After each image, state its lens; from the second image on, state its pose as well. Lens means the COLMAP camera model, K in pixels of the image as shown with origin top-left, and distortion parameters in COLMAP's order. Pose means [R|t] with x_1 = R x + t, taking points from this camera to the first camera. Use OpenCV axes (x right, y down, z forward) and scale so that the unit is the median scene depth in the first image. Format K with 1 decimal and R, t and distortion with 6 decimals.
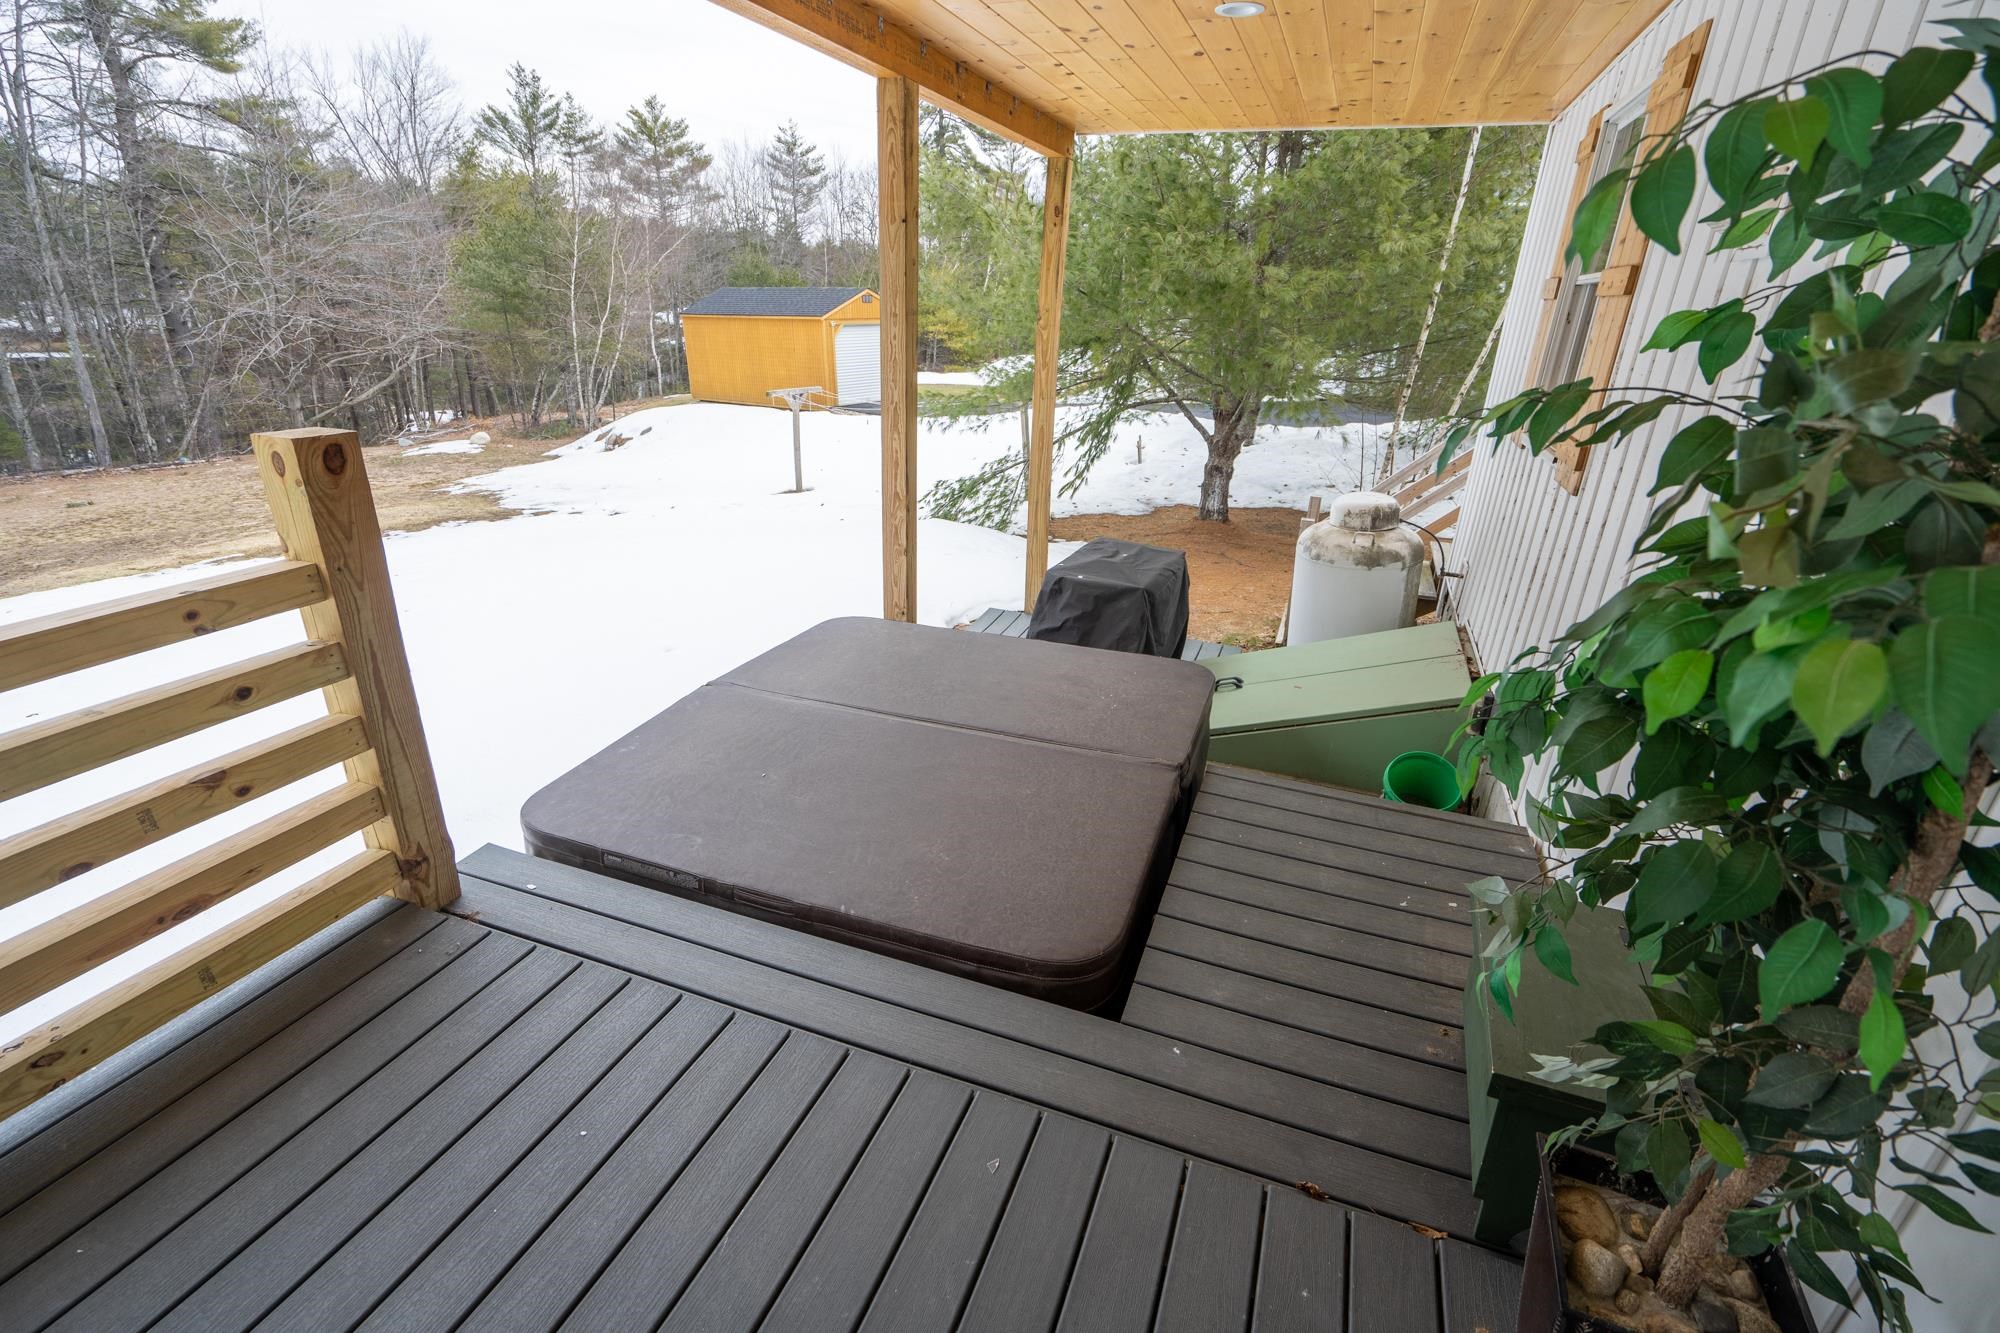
lens RADIAL K [[913.9, 0, 1005.3], [0, 913.9, 663.1], [0, 0, 1]] dist [-0.001864, 0.001455]
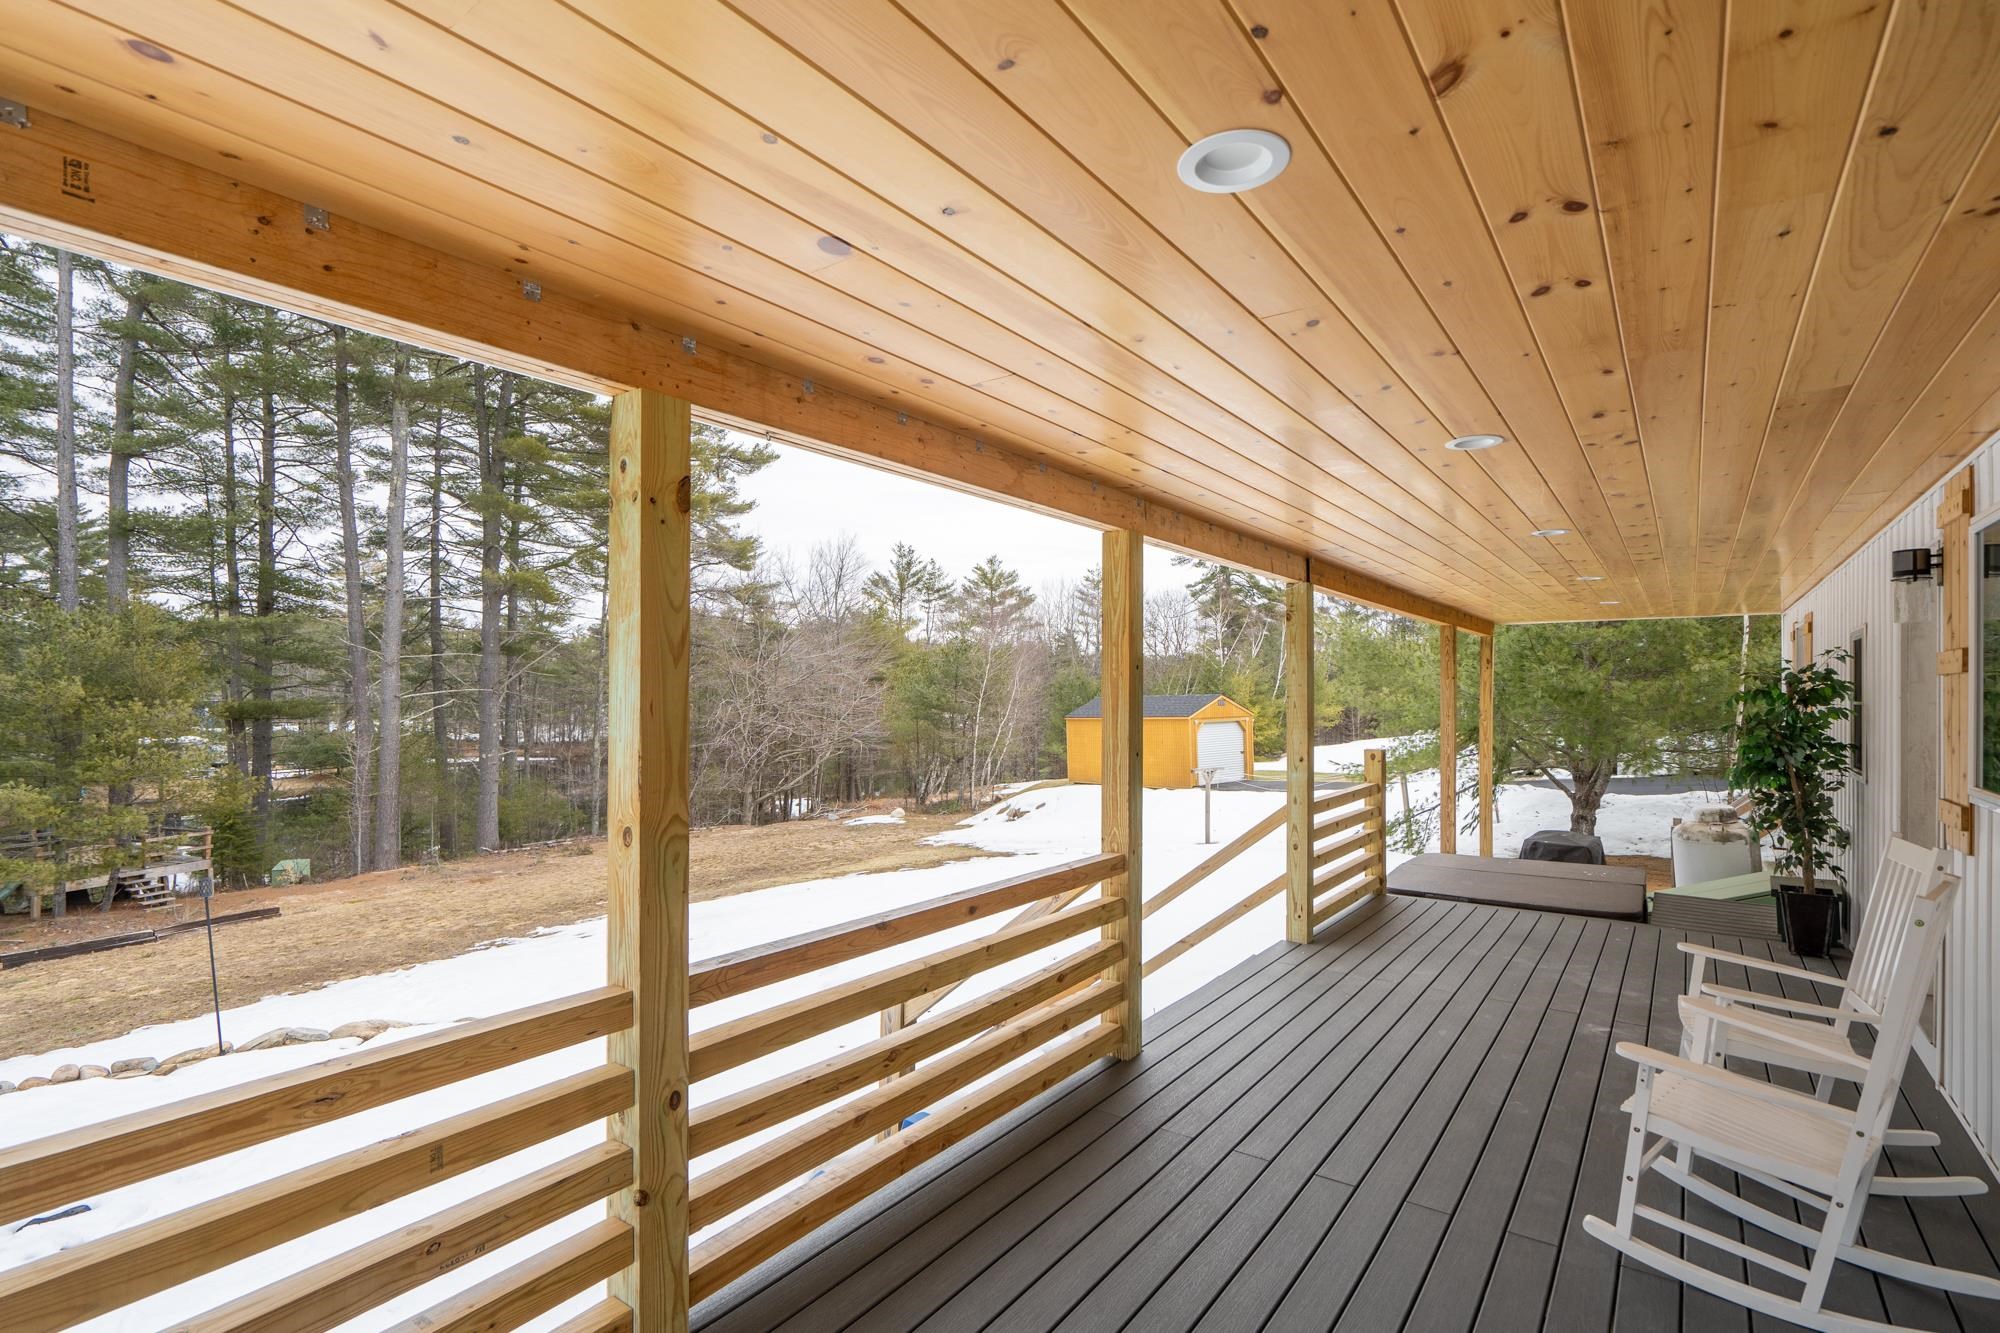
lens RADIAL K [[913.9, 0, 1015.7], [0, 913.9, 678.6], [0, 0, 1]] dist [-0.001864, 0.001455]
pose [[0.960718, -0.037294, -0.275010, -0.045900], [-0.073431, 0.921455, -0.381481, 0.041367], [0.267637, 0.386690, 0.882520, -0.114866]]
